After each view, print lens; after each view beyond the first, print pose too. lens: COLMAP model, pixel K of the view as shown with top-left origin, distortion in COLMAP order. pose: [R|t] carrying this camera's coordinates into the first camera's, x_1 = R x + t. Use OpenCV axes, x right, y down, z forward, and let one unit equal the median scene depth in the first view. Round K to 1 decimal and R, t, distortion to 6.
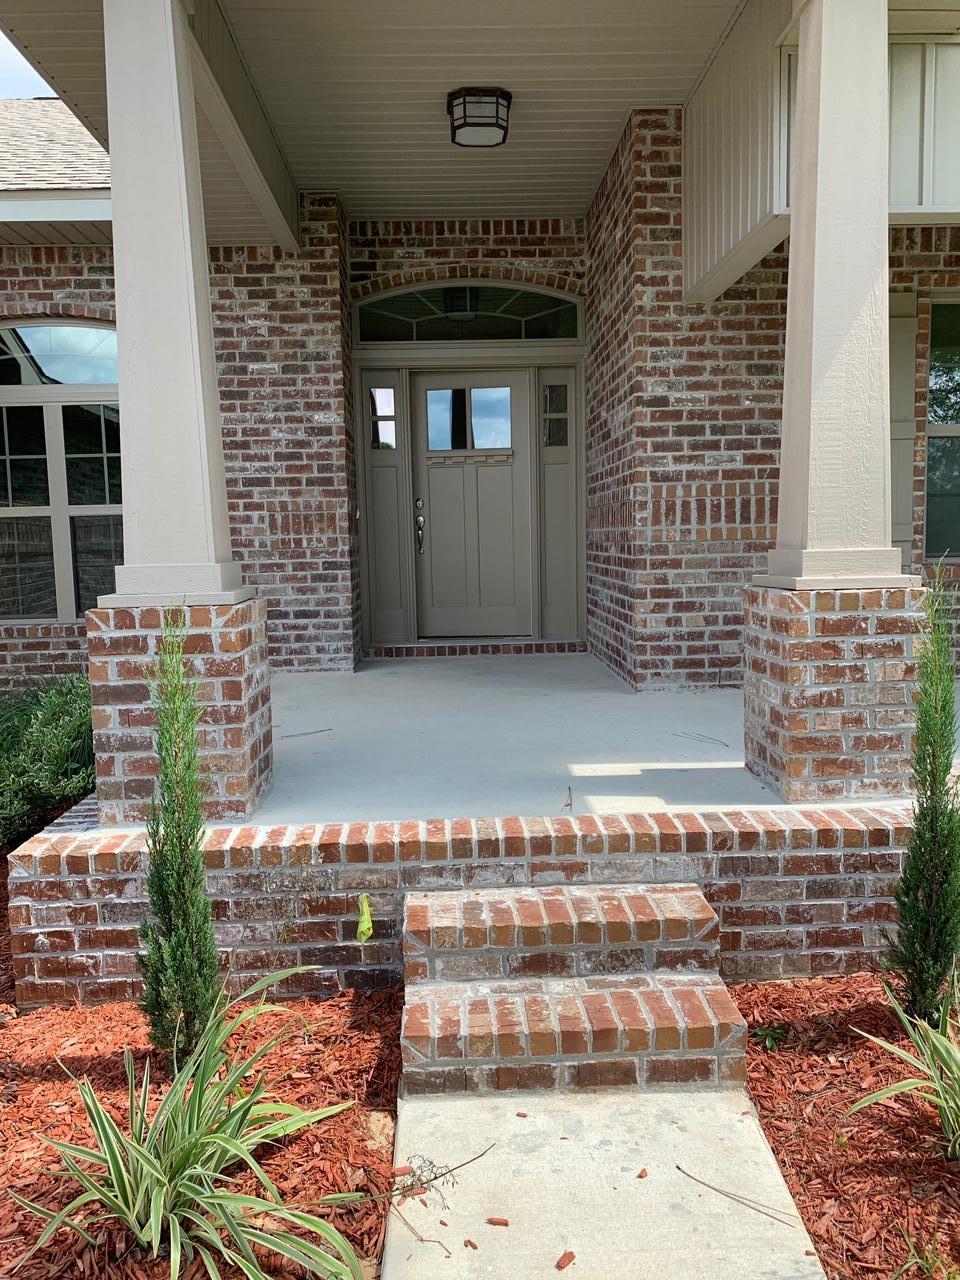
lens RADIAL K [[987.9, 0, 480.0], [0, 987.9, 640.0], [0, 0, 1]] dist [0.000011, 0.013400]
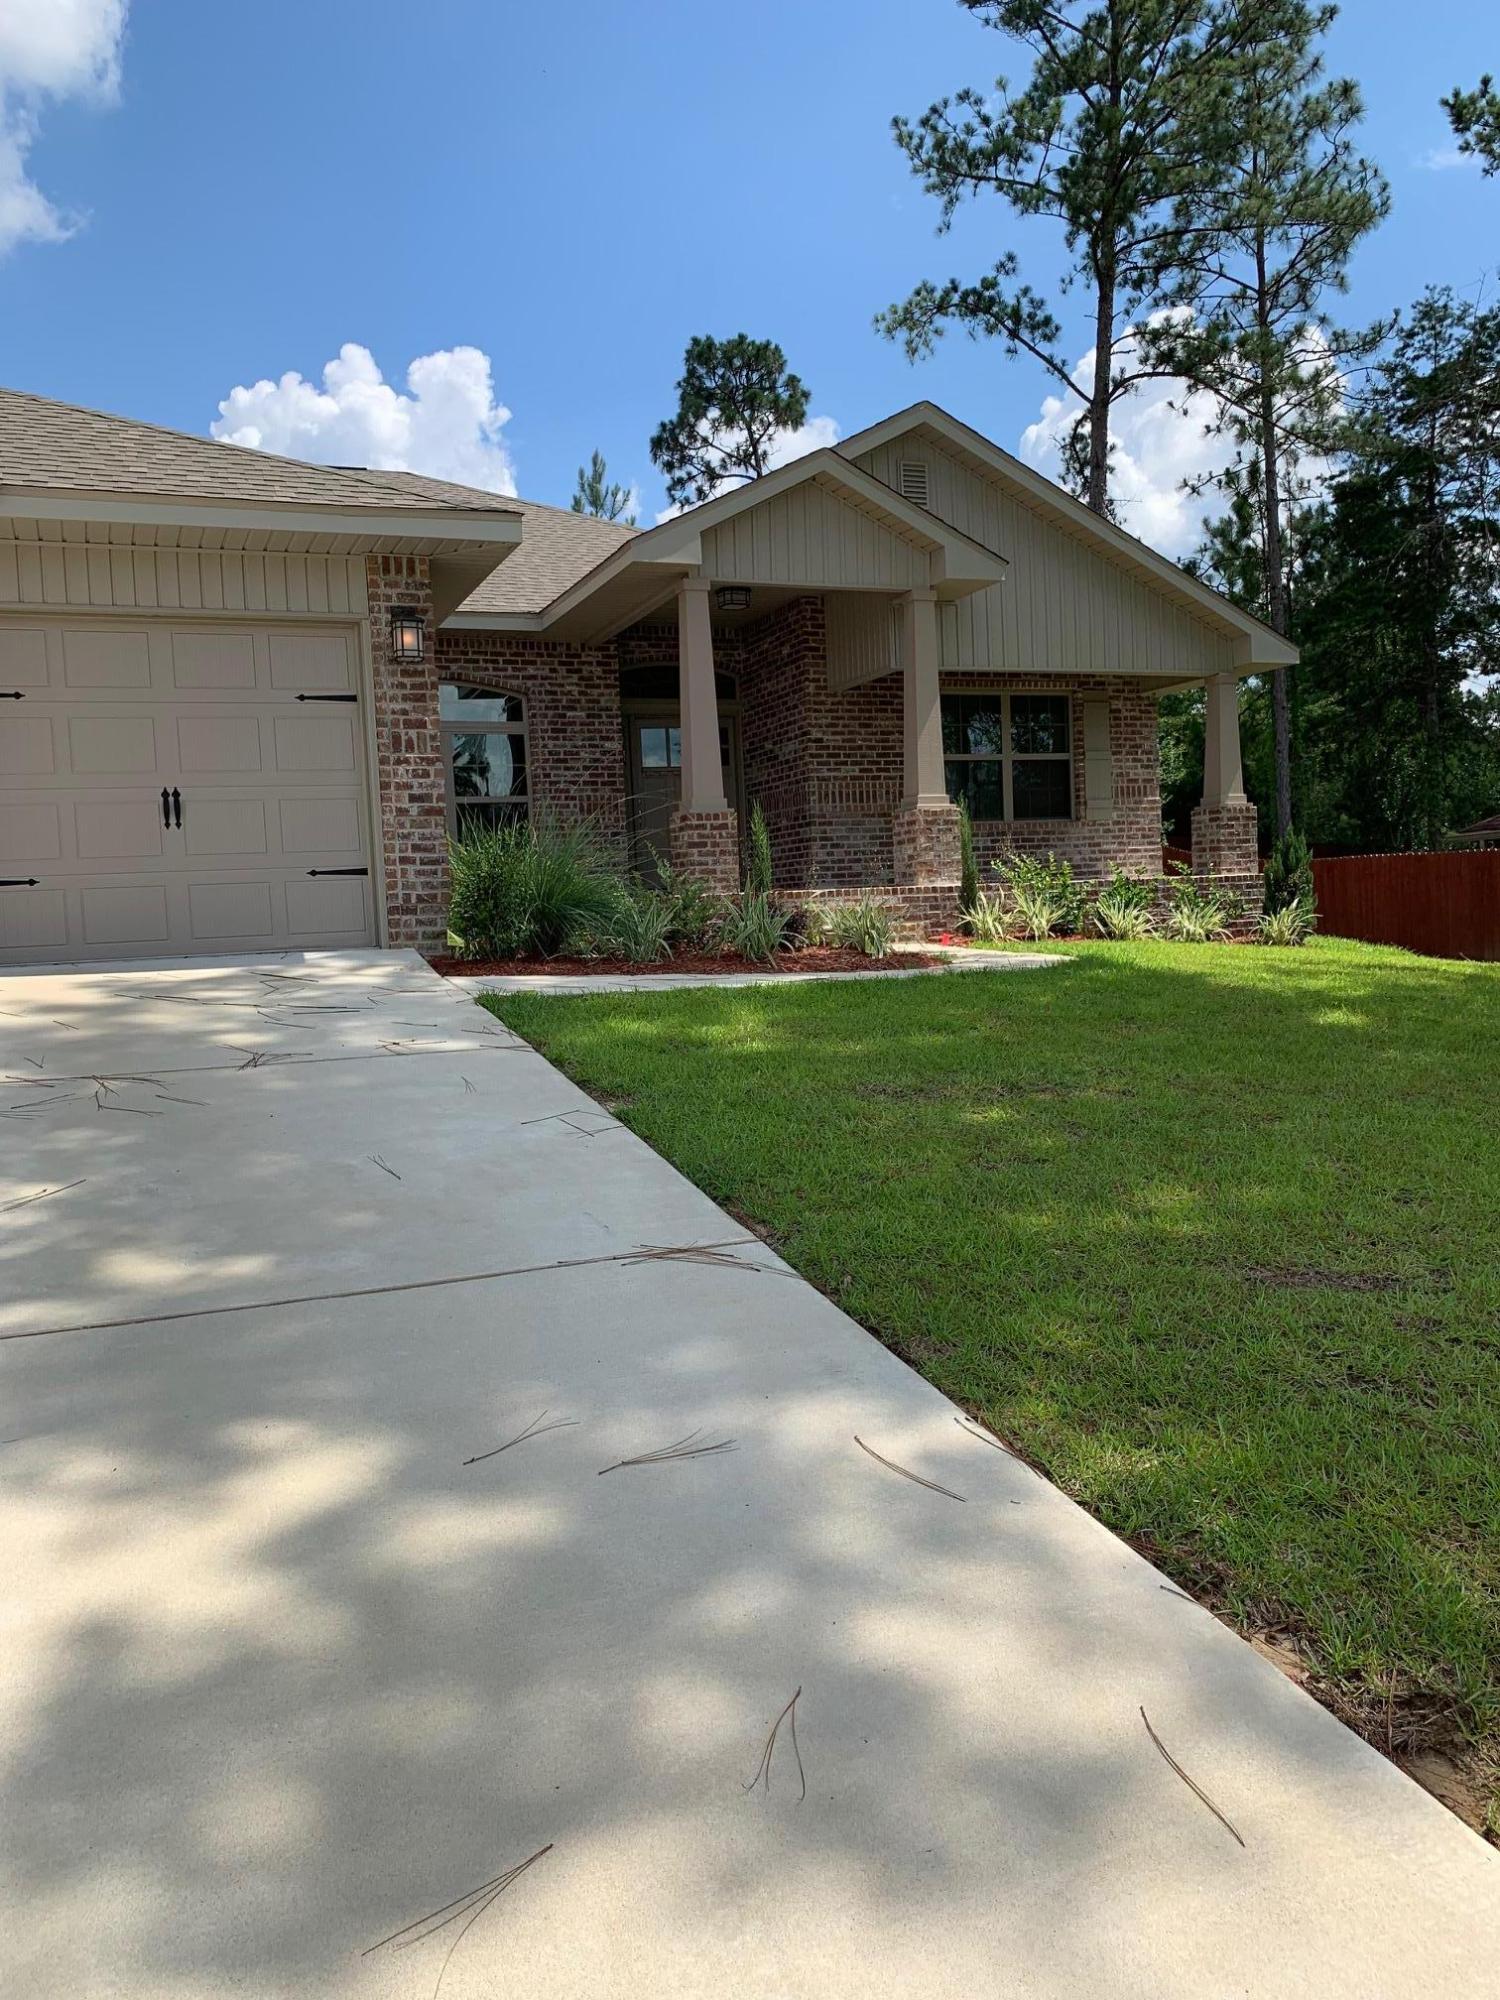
lens RADIAL K [[1503.4, 0, 750.0], [0, 1503.4, 1000.0], [0, 0, 1]] dist [0.095071, -0.170351]
pose [[0.942640, -0.037186, 0.331733, -0.940210], [0.056509, 0.997209, -0.048793, 0.402276], [-0.328993, 0.064740, 0.942110, -1.706639]]
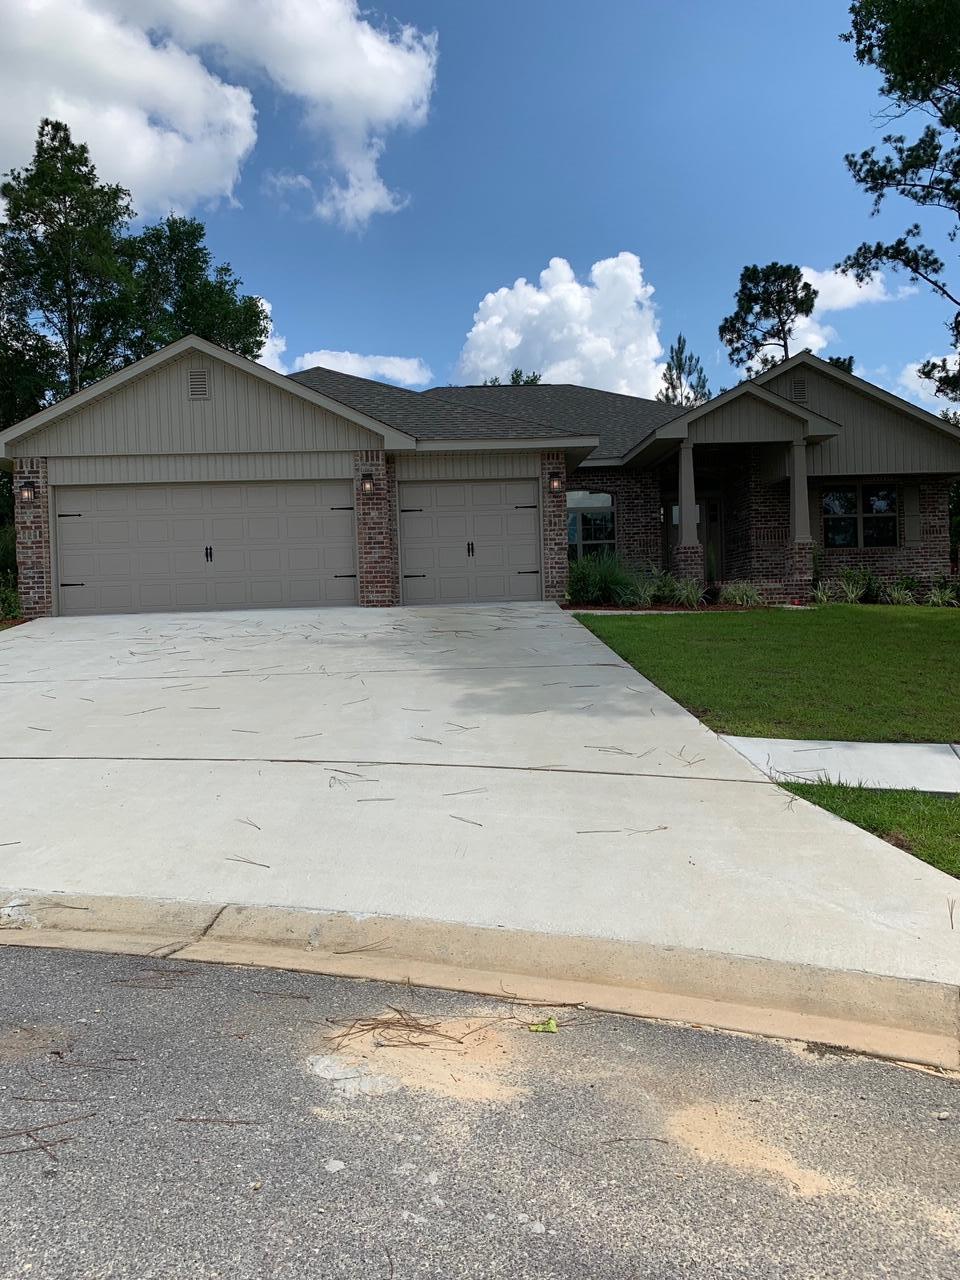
lens RADIAL K [[962.2, 0, 480.0], [0, 962.2, 640.0], [0, 0, 1]] dist [0.095071, -0.170351]
pose [[0.999811, -0.013076, 0.014408, -0.995588], [0.014277, 0.996134, -0.086676, 0.604657], [-0.013219, 0.086865, 0.996132, -2.840434]]
